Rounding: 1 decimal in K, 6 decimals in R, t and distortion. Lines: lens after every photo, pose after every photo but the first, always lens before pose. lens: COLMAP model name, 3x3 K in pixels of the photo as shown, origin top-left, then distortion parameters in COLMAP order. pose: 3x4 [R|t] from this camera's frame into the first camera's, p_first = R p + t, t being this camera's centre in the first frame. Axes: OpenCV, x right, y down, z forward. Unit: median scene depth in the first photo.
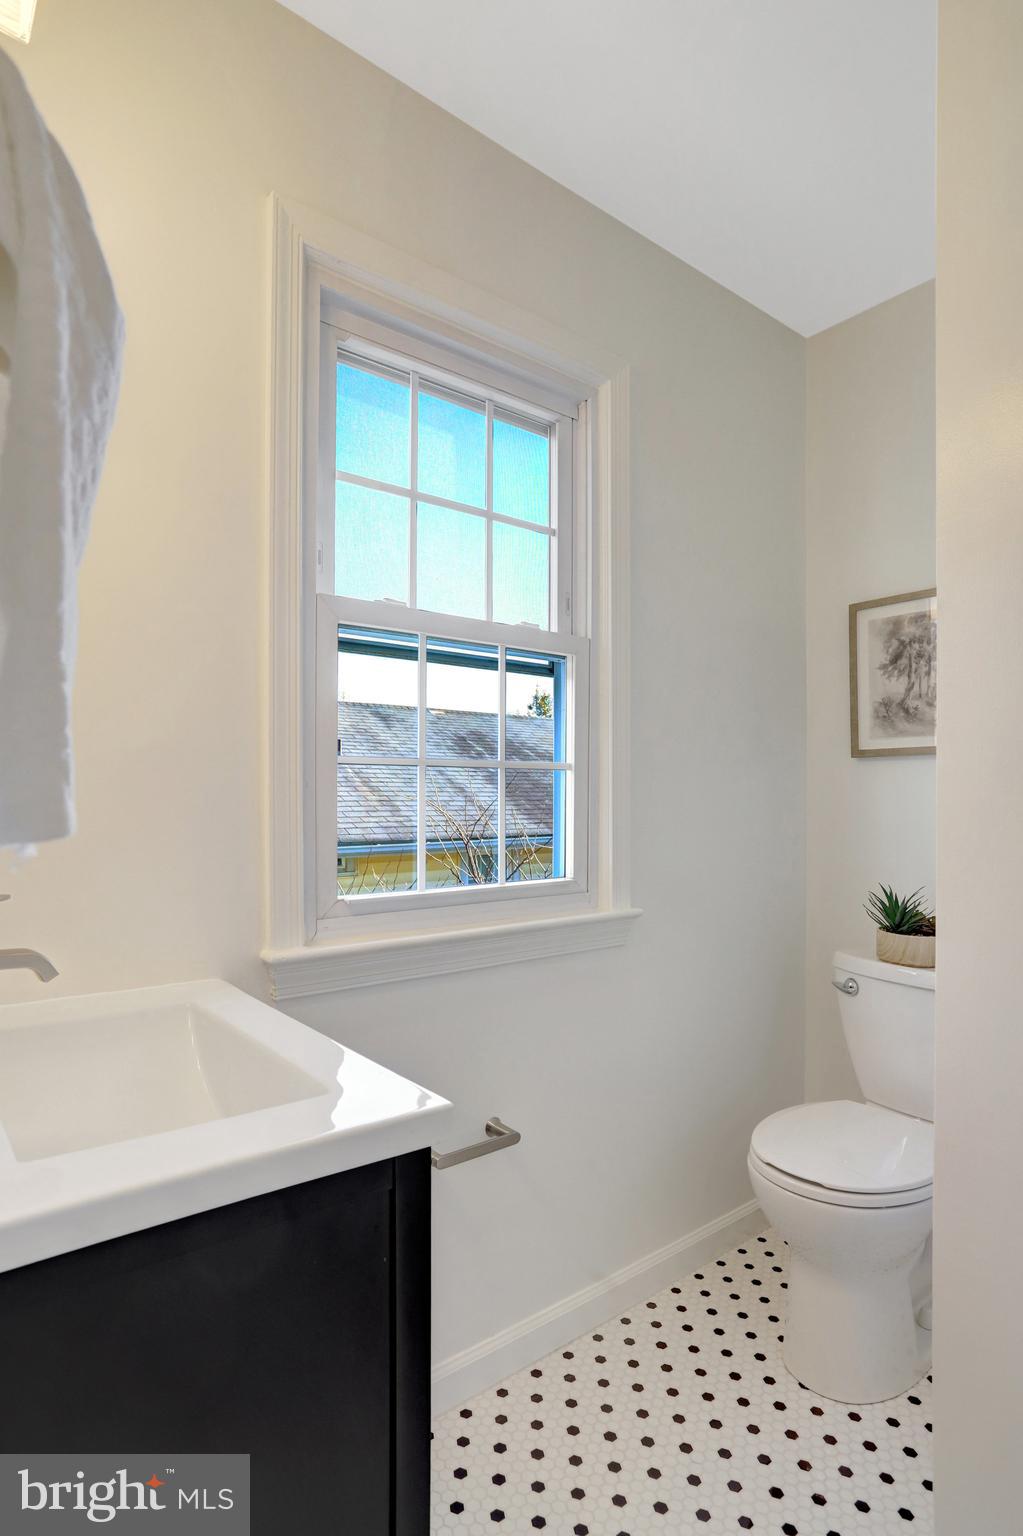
lens RADIAL K [[781.2, 0, 458.4], [0, 781.2, 796.0], [0, 0, 1]] dist [-0.066543, 0.000096]
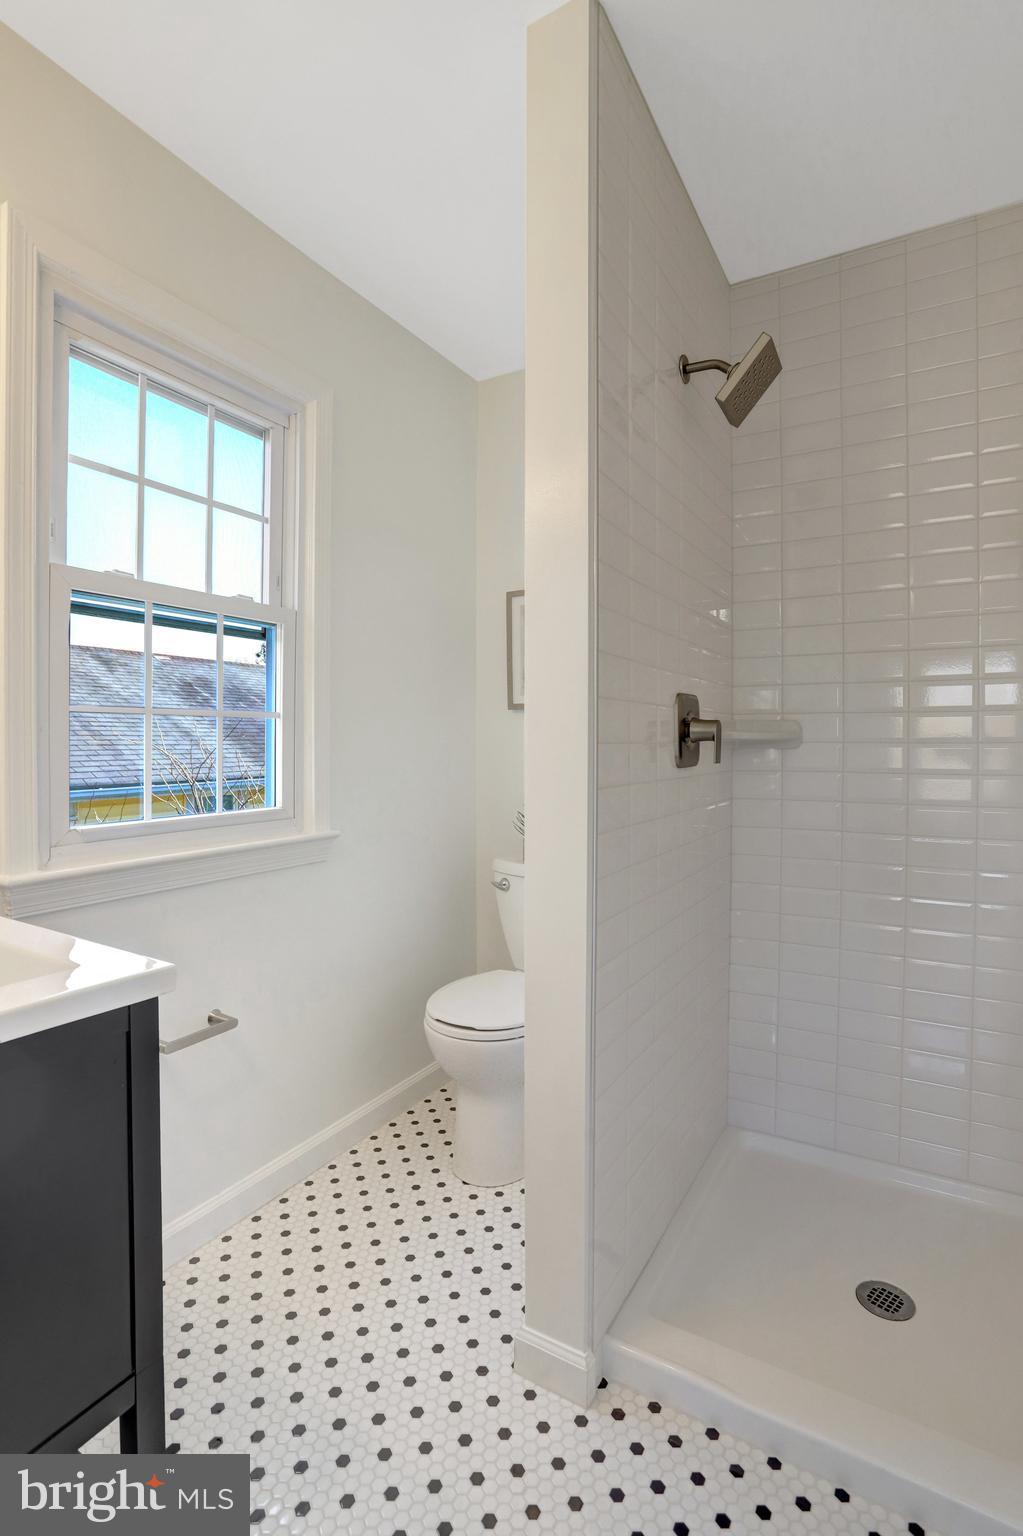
lens RADIAL K [[770.0, 0, 498.3], [0, 770.0, 745.8], [0, 0, 1]] dist [-0.068660, 0.037263]
pose [[0.925728, -0.002444, 0.378182, 0.007947], [-0.000066, 0.999978, 0.006626, 0.002247], [-0.378190, -0.006159, 0.925707, -0.232762]]
